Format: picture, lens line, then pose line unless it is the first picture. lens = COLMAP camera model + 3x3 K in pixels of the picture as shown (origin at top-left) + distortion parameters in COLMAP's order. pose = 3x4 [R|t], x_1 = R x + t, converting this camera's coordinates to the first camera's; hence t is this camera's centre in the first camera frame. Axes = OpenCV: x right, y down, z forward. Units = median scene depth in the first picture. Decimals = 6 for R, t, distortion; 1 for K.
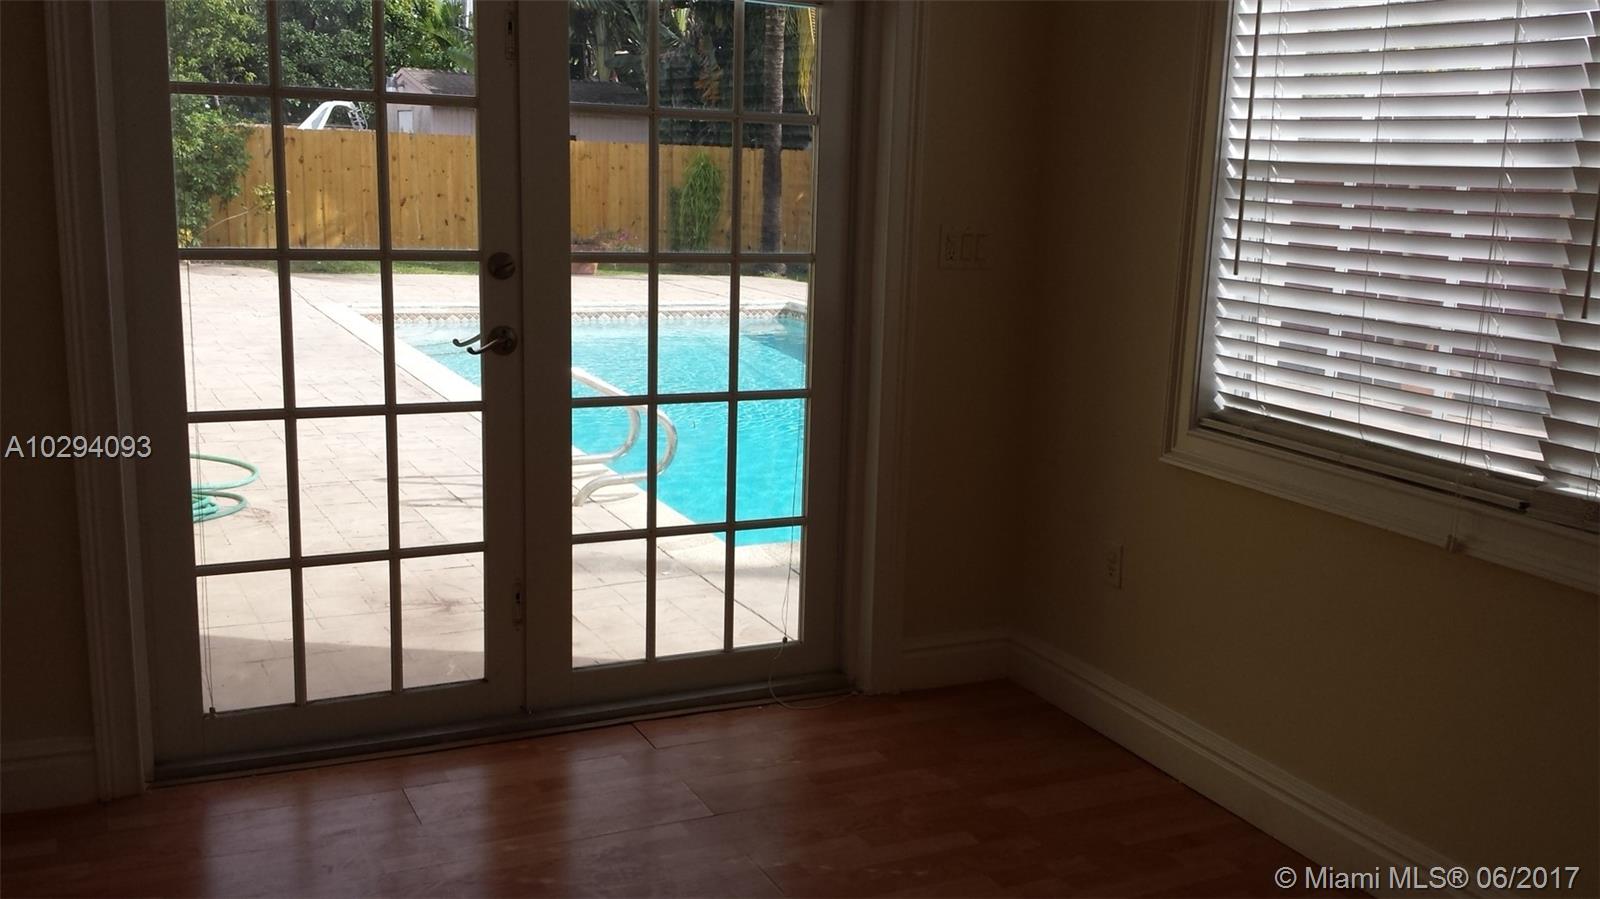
lens RADIAL K [[1499.0, 0, 799.2], [0, 1499.0, 457.7], [0, 0, 1]] dist [0.093811, 0.000000]
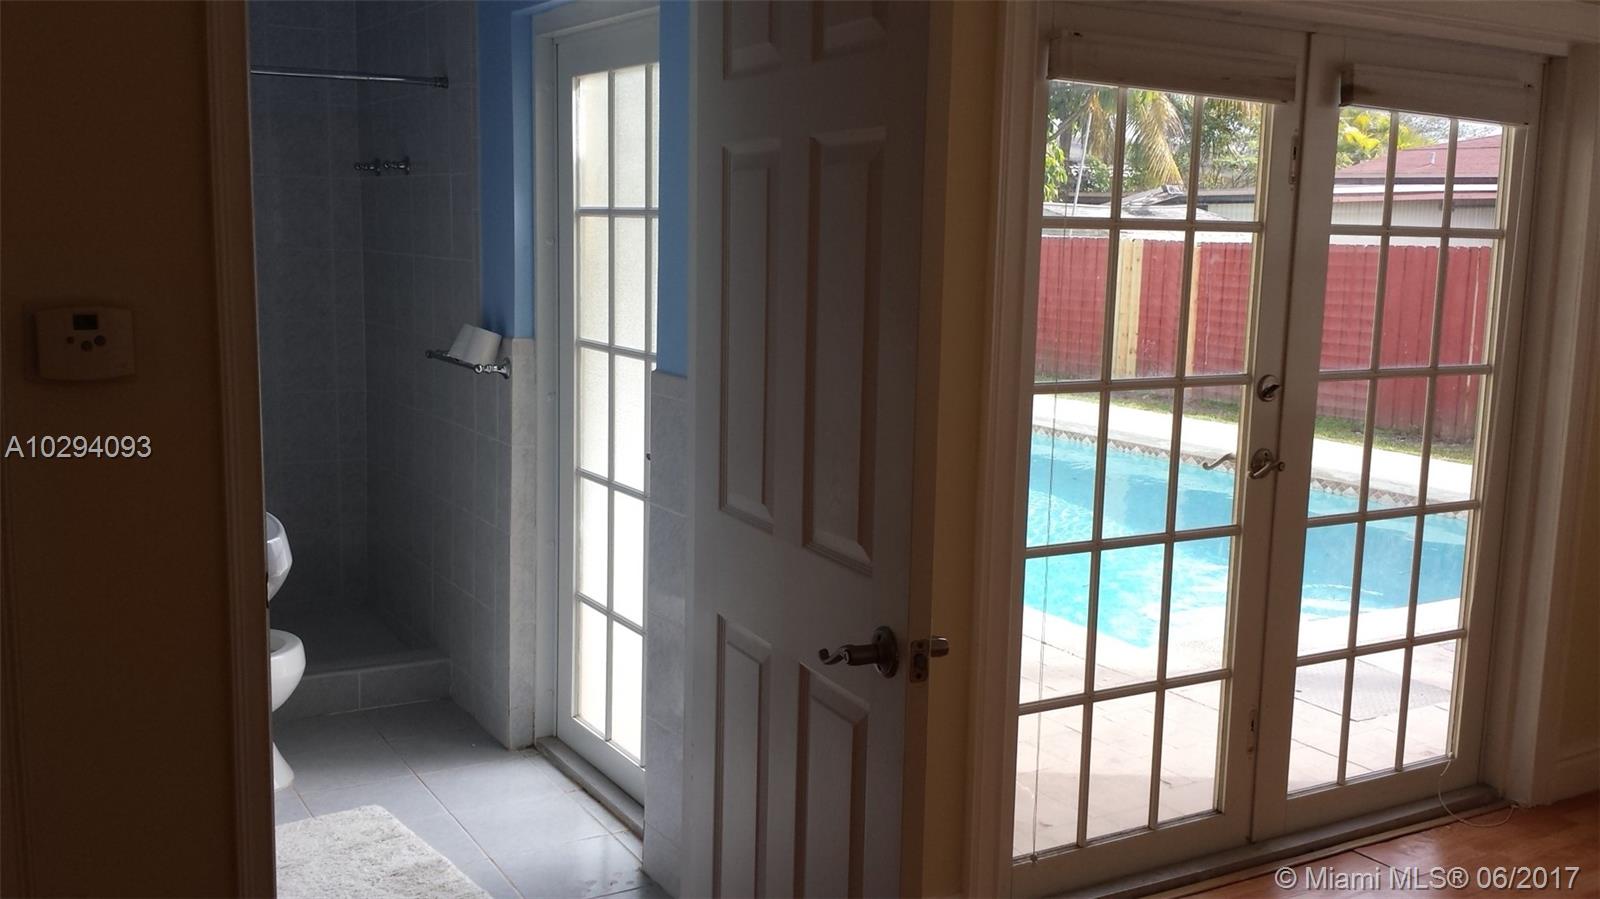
lens RADIAL K [[1499.0, 0, 787.1], [0, 1499.0, 438.4], [0, 0, 1]] dist [0.093811, 0.000000]
pose [[0.992428, -0.022178, 0.120809, -0.582008], [0.028760, 0.998179, -0.053016, -0.046750], [-0.119413, 0.056089, 0.991259, 0.048851]]
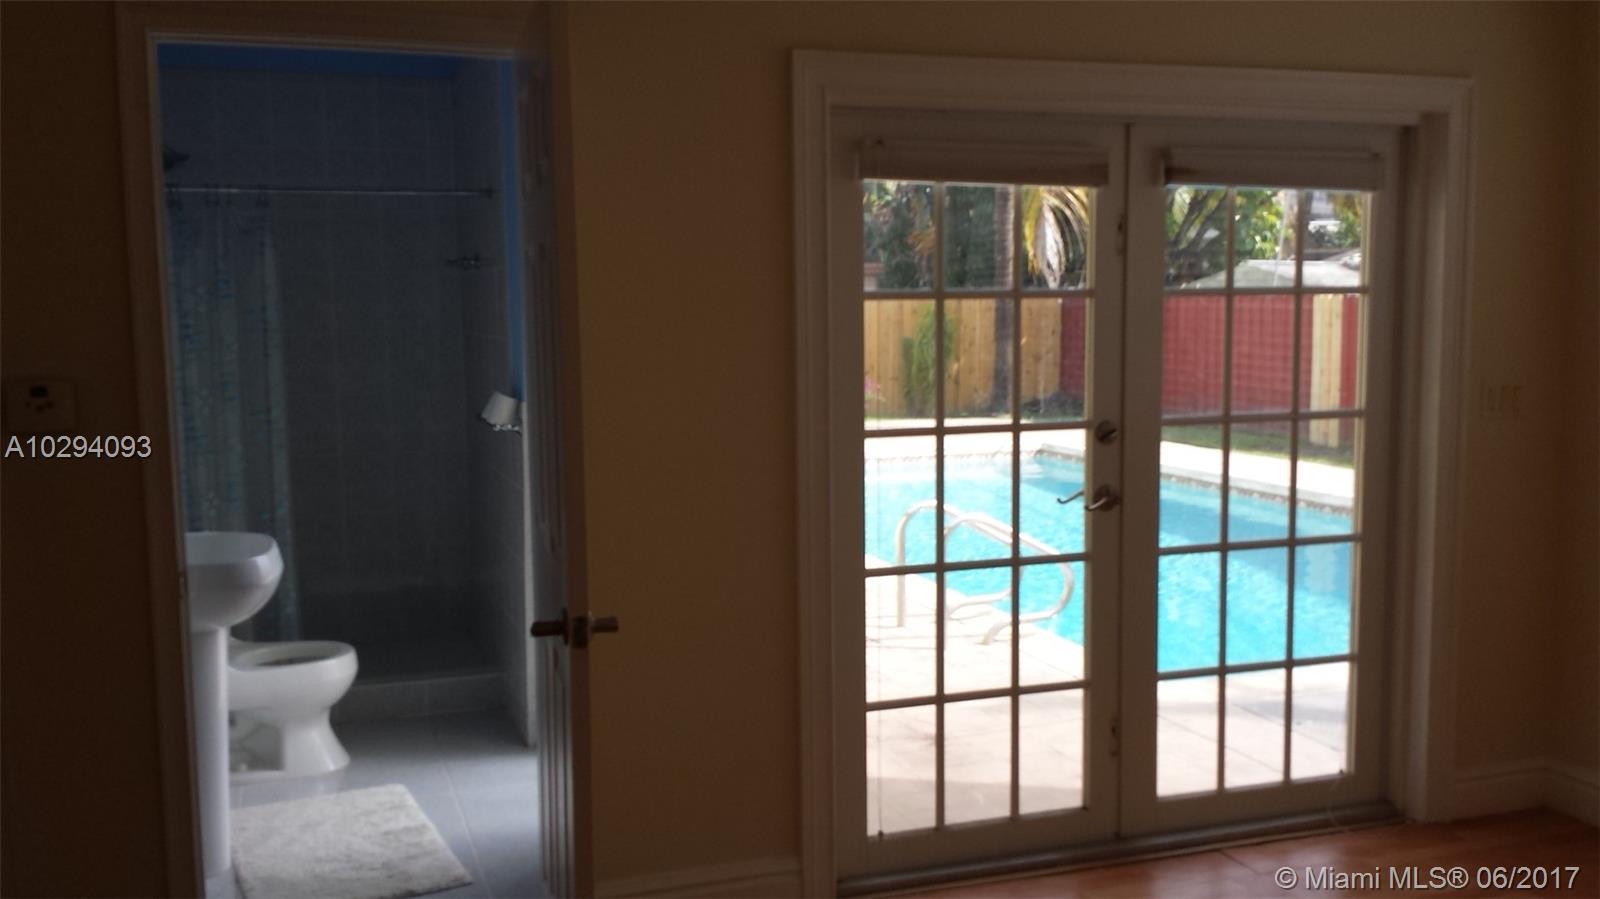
lens RADIAL K [[1499.0, 0, 799.8], [0, 1499.0, 449.8], [0, 0, 1]] dist [0.093811, 0.000000]
pose [[0.996504, -0.030973, -0.077590, -0.313319], [0.023361, 0.994994, -0.097167, -0.009320], [0.080211, 0.095015, 0.992239, -0.126546]]
